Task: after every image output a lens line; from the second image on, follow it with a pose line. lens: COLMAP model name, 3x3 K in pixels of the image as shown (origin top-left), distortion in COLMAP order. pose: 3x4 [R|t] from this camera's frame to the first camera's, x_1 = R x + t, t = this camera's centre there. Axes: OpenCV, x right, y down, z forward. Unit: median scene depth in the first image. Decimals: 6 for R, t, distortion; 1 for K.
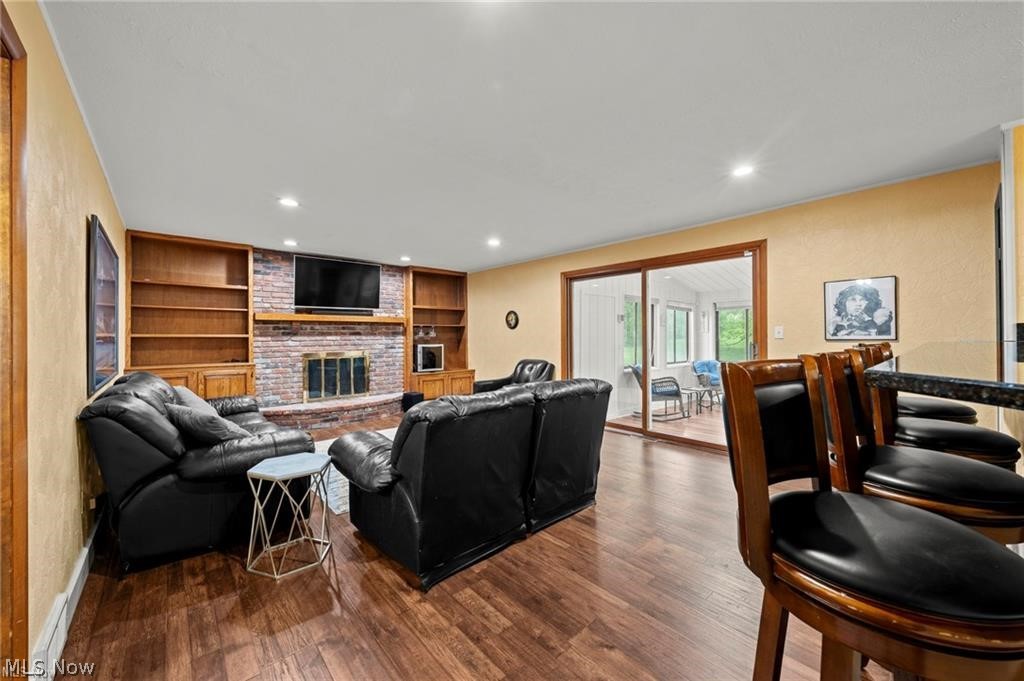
lens RADIAL K [[402.7, 0, 517.3], [0, 402.7, 334.2], [0, 0, 1]] dist [0.004602, 0.000482]
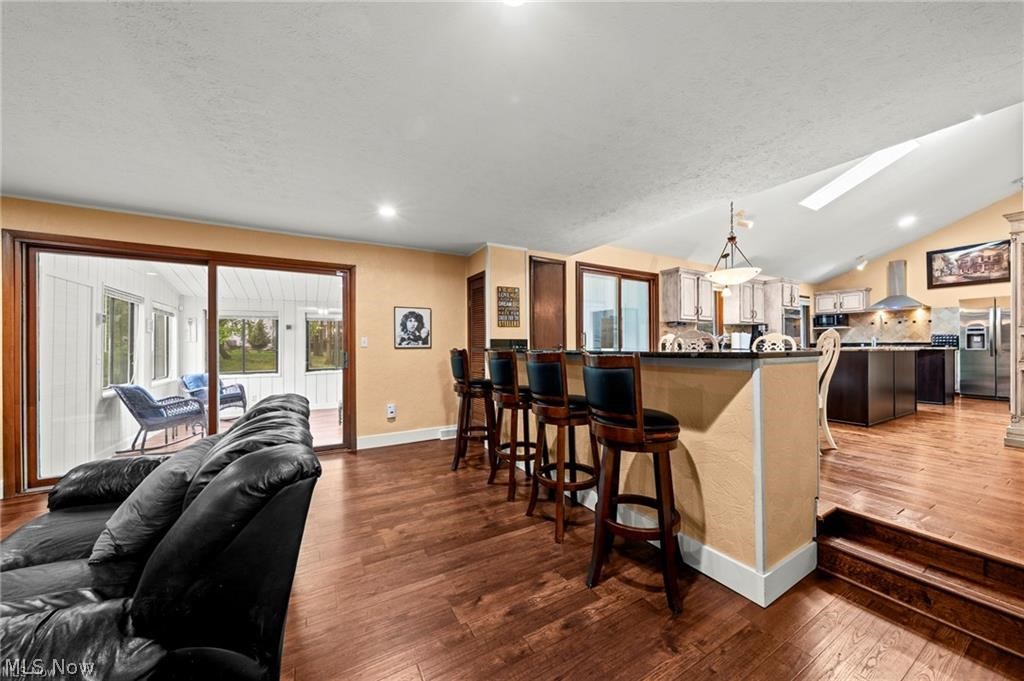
lens RADIAL K [[373.1, 0, 514.5], [0, 373.1, 346.3], [0, 0, 1]] dist [0.003457, 0.000081]
pose [[0.187459, 0.002942, 0.982268, -0.199270], [-0.004012, 0.999989, -0.002229, 0.004206], [-0.982264, -0.003523, 0.187468, 0.160866]]
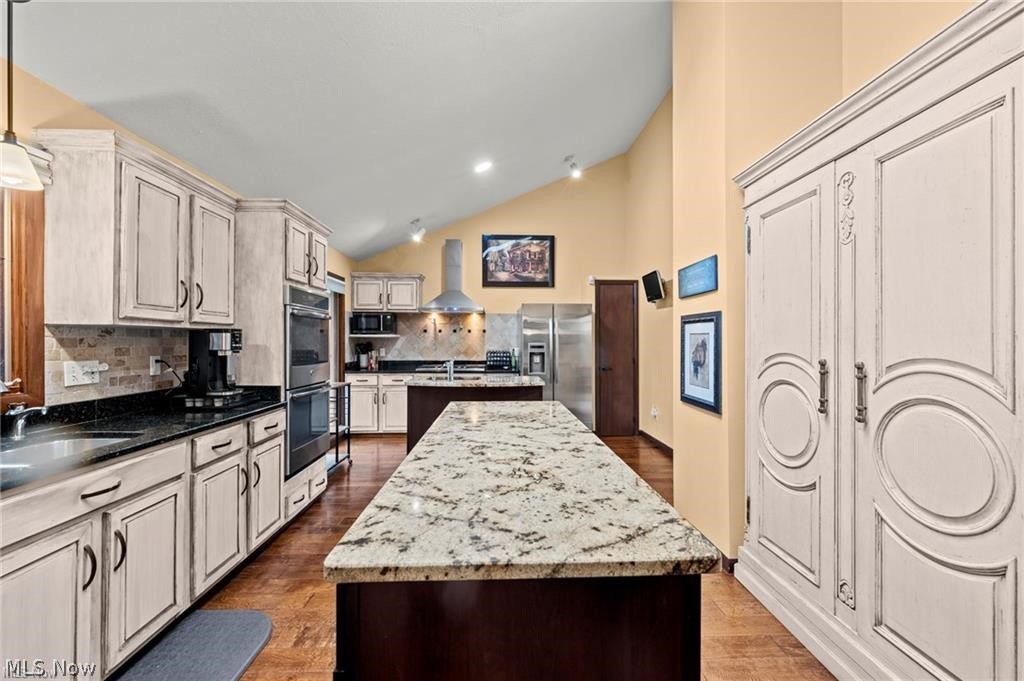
lens RADIAL K [[402.7, 0, 506.4], [0, 402.7, 340.3], [0, 0, 1]] dist [0.004602, 0.000482]
pose [[-0.768327, 0.002317, 0.640053, 1.255043], [-0.004641, 0.999947, -0.009191, -0.103999], [-0.640040, -0.010032, -0.768276, -0.570139]]
